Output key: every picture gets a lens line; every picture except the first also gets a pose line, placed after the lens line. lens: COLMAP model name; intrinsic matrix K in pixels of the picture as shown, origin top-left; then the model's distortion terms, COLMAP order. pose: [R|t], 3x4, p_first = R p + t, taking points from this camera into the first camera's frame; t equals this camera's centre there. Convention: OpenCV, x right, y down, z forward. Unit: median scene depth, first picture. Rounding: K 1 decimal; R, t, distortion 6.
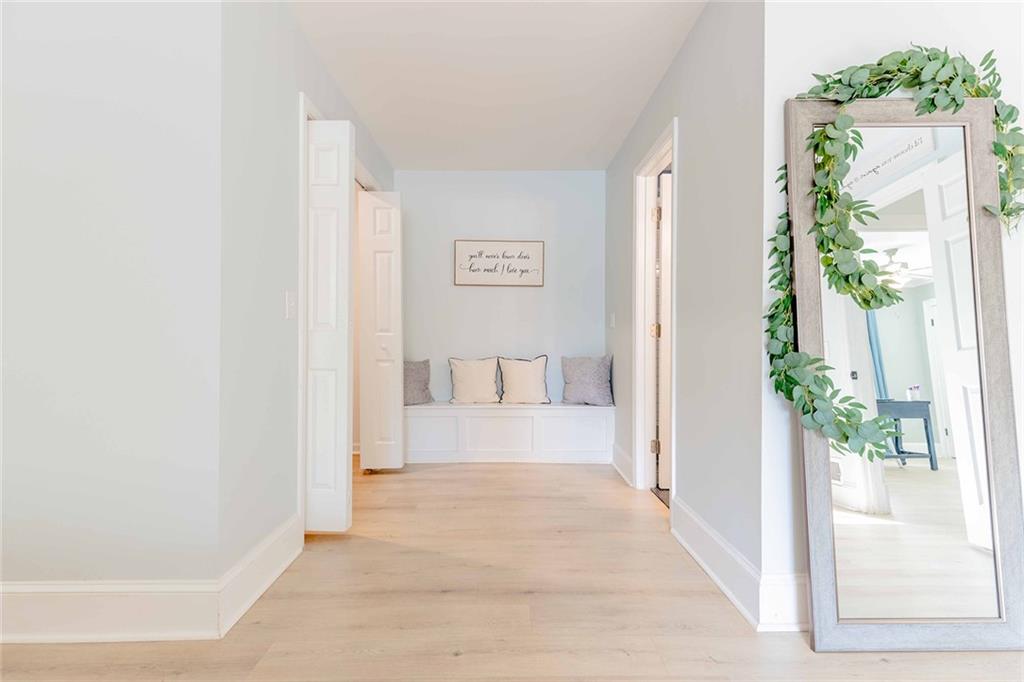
lens RADIAL K [[464.9, 0, 512.0], [0, 464.9, 341.0], [0, 0, 1]] dist [0.001159, 0.000165]
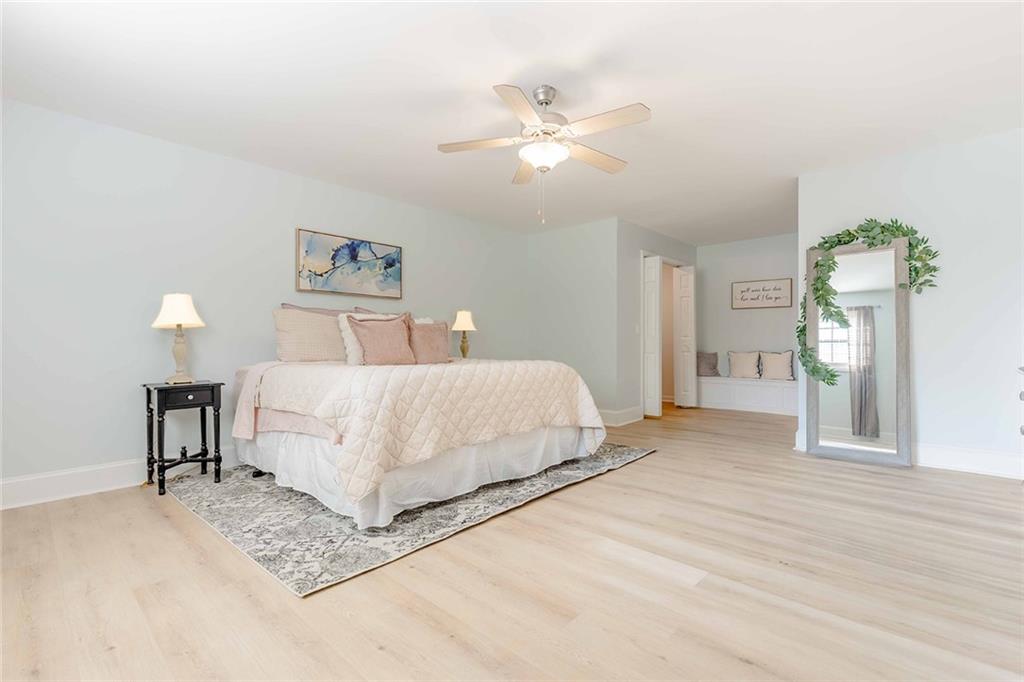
lens RADIAL K [[464.9, 0, 512.0], [0, 464.9, 341.0], [0, 0, 1]] dist [0.001159, 0.000165]
pose [[0.725546, -0.006651, -0.688142, 0.540882], [0.006008, 0.999976, -0.003331, -0.001667], [0.688148, -0.001717, 0.725569, -0.931980]]
